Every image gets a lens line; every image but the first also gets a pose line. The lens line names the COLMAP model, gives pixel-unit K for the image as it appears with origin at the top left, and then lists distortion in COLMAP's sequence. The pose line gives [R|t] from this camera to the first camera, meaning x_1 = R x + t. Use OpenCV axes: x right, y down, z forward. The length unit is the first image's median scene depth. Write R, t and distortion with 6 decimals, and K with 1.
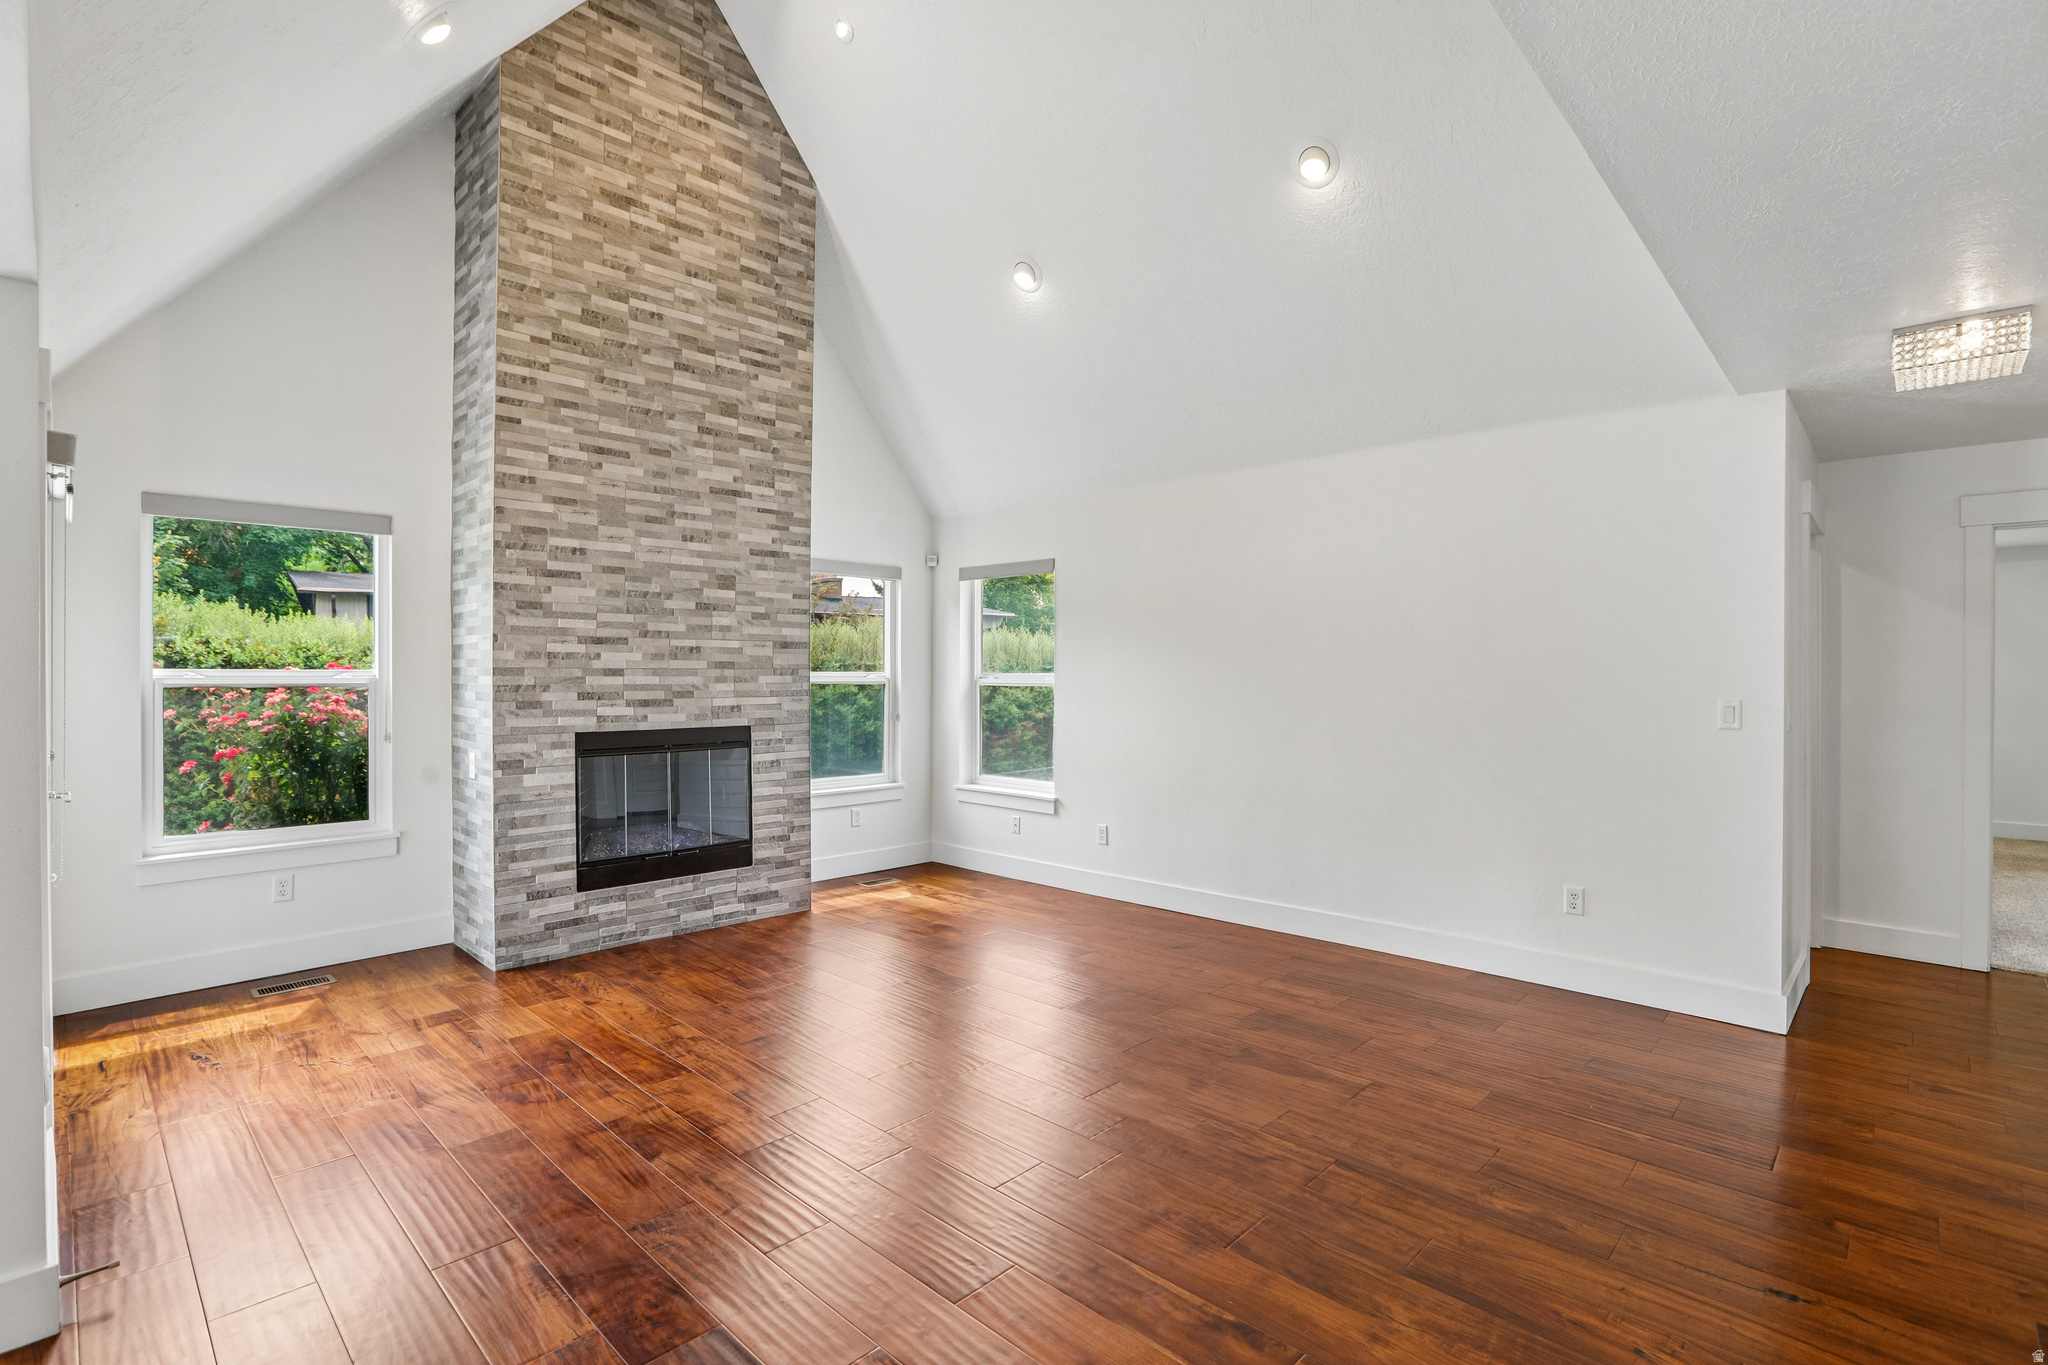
lens RADIAL K [[972.6, 0, 1024.0], [0, 972.6, 682.5], [0, 0, 1]] dist [-0.001075, 0.022343]
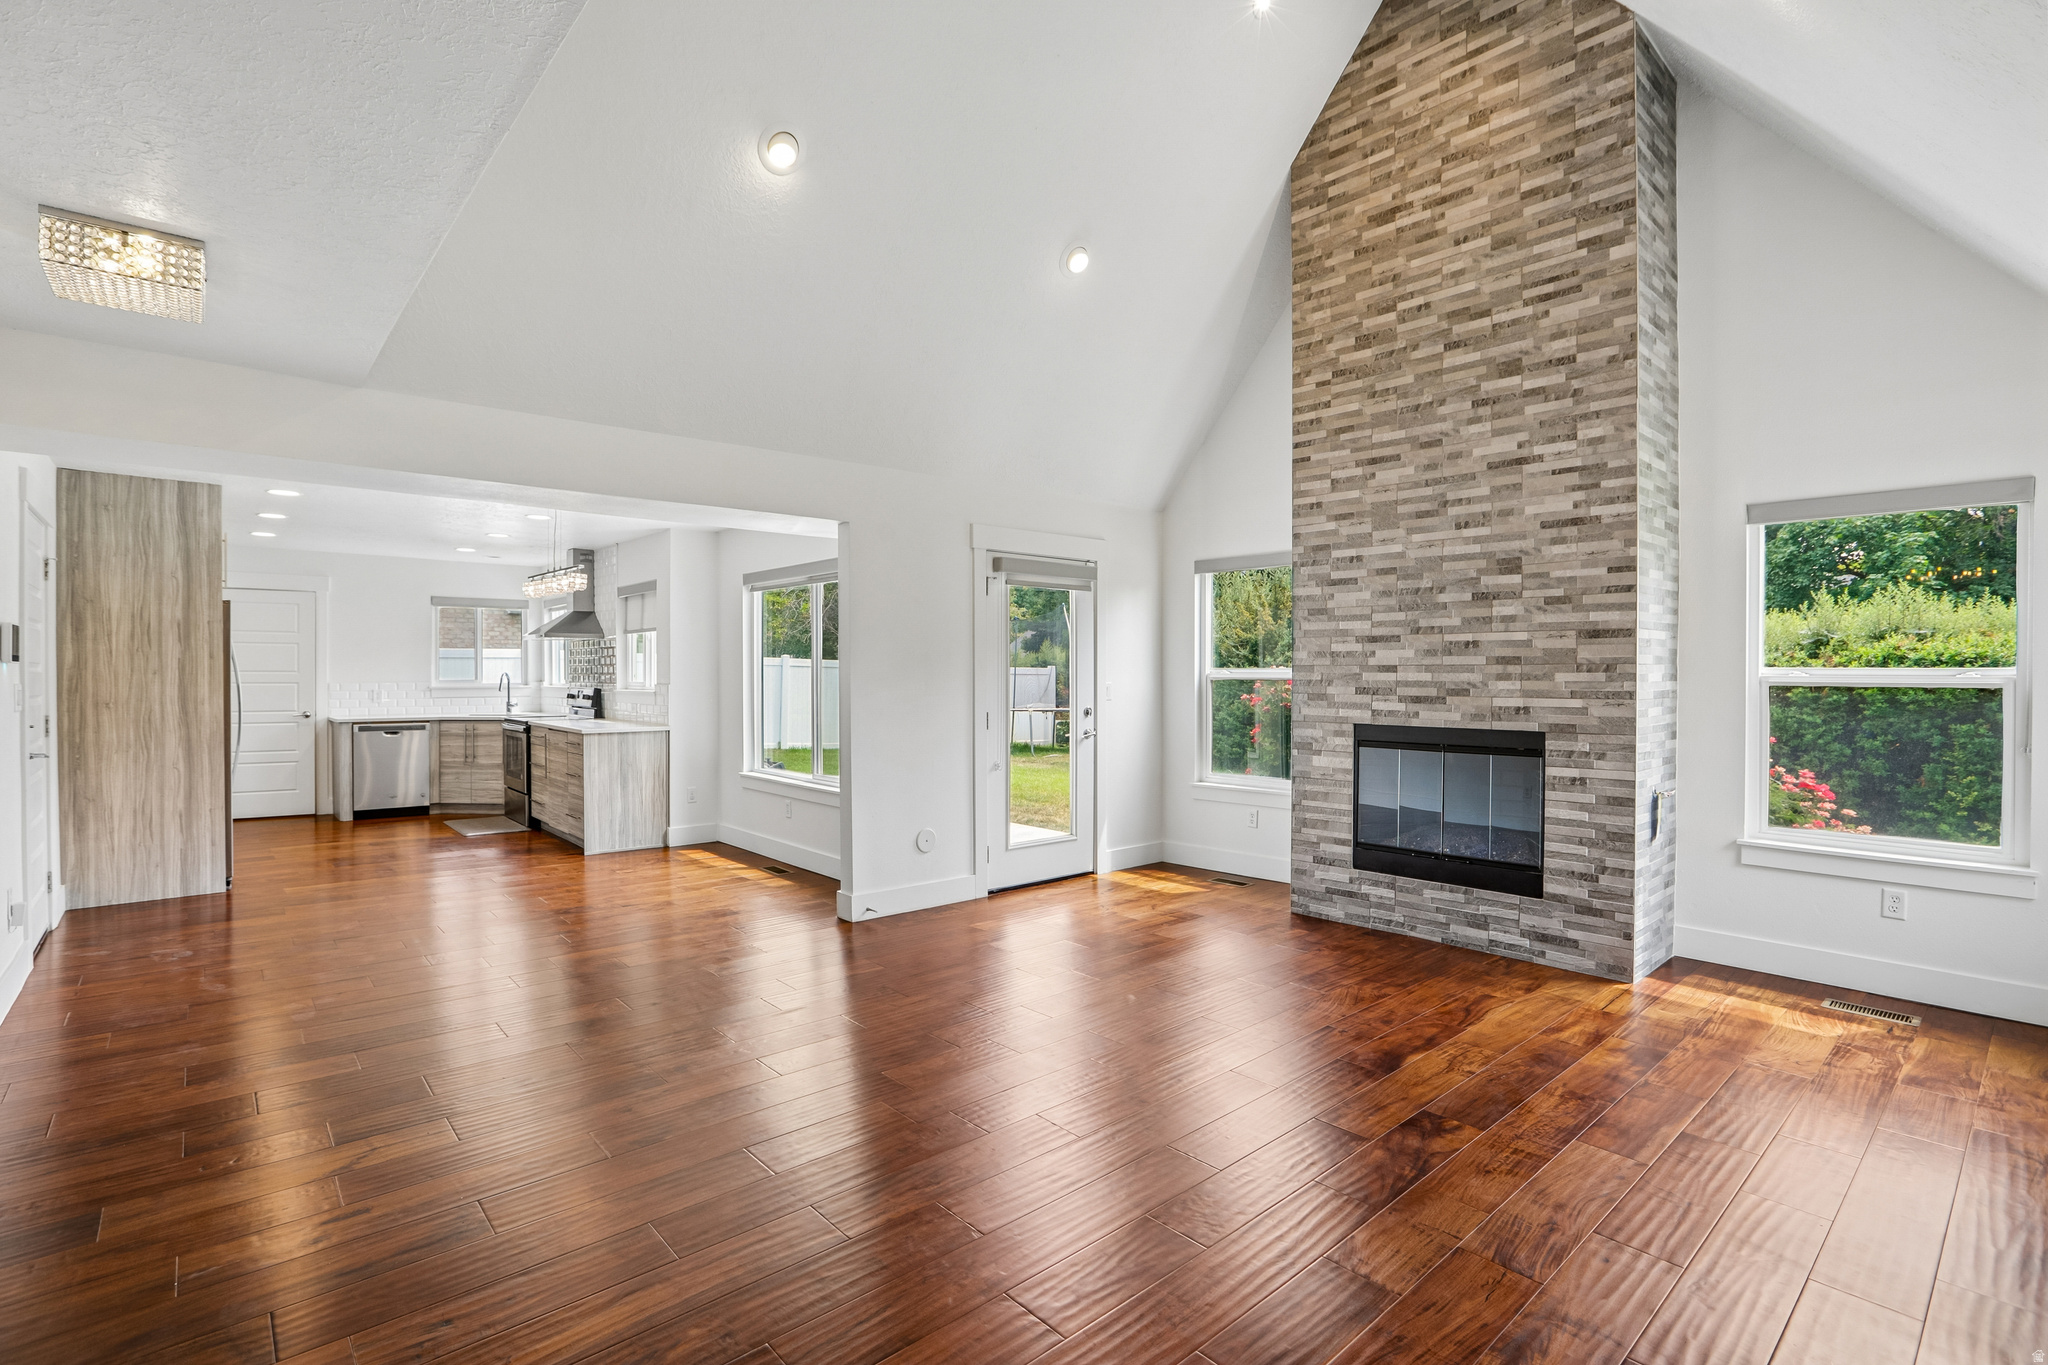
lens RADIAL K [[982.3, 0, 1024.0], [0, 982.3, 682.5], [0, 0, 1]] dist [0.001158, 0.024244]
pose [[-0.036481, 0.011137, -0.999272, 0.626206], [-0.009376, 0.999890, 0.011487, -0.004193], [0.999290, 0.009788, -0.036373, 0.624963]]
